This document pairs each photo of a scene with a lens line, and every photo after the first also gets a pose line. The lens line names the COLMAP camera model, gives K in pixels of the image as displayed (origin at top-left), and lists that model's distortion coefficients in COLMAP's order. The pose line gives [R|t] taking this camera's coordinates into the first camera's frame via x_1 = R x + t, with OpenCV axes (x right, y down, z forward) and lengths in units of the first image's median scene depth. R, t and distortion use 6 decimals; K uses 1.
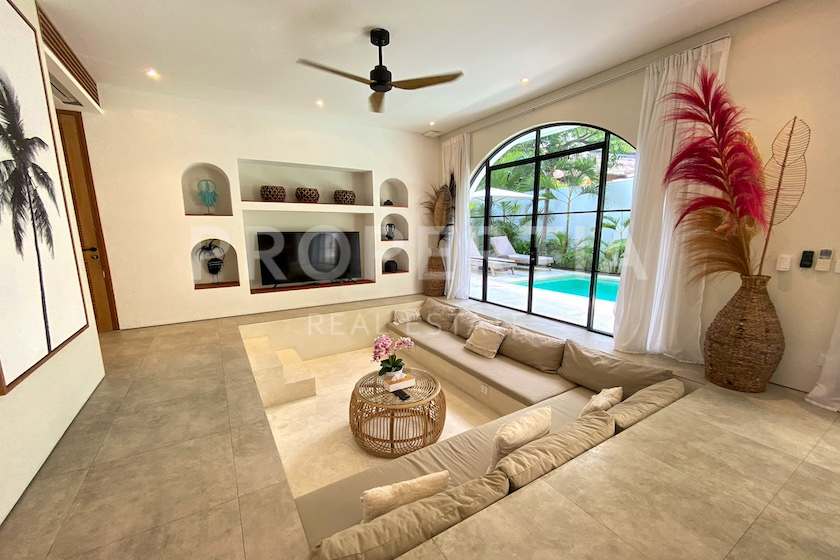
lens RADIAL K [[343.9, 0, 418.6], [0, 343.9, 292.6], [0, 0, 1]] dist [0.000000, -0.000071]
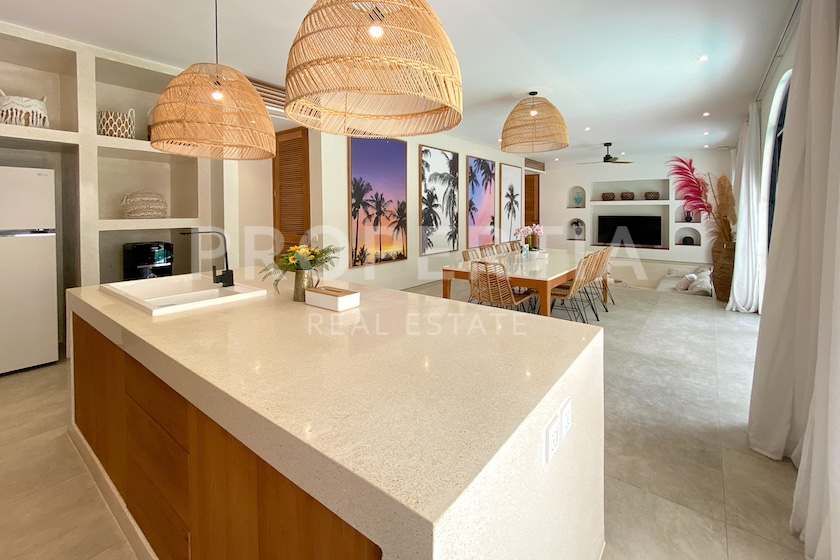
lens RADIAL K [[365.3, 0, 421.6], [0, 365.3, 214.9], [0, 0, 1]] dist [-0.001086, -0.000139]
pose [[0.357114, 0.009815, -0.934009, 1.102378], [-0.169681, 0.983989, -0.054536, 0.105364], [0.918519, 0.177959, 0.353062, -0.671368]]
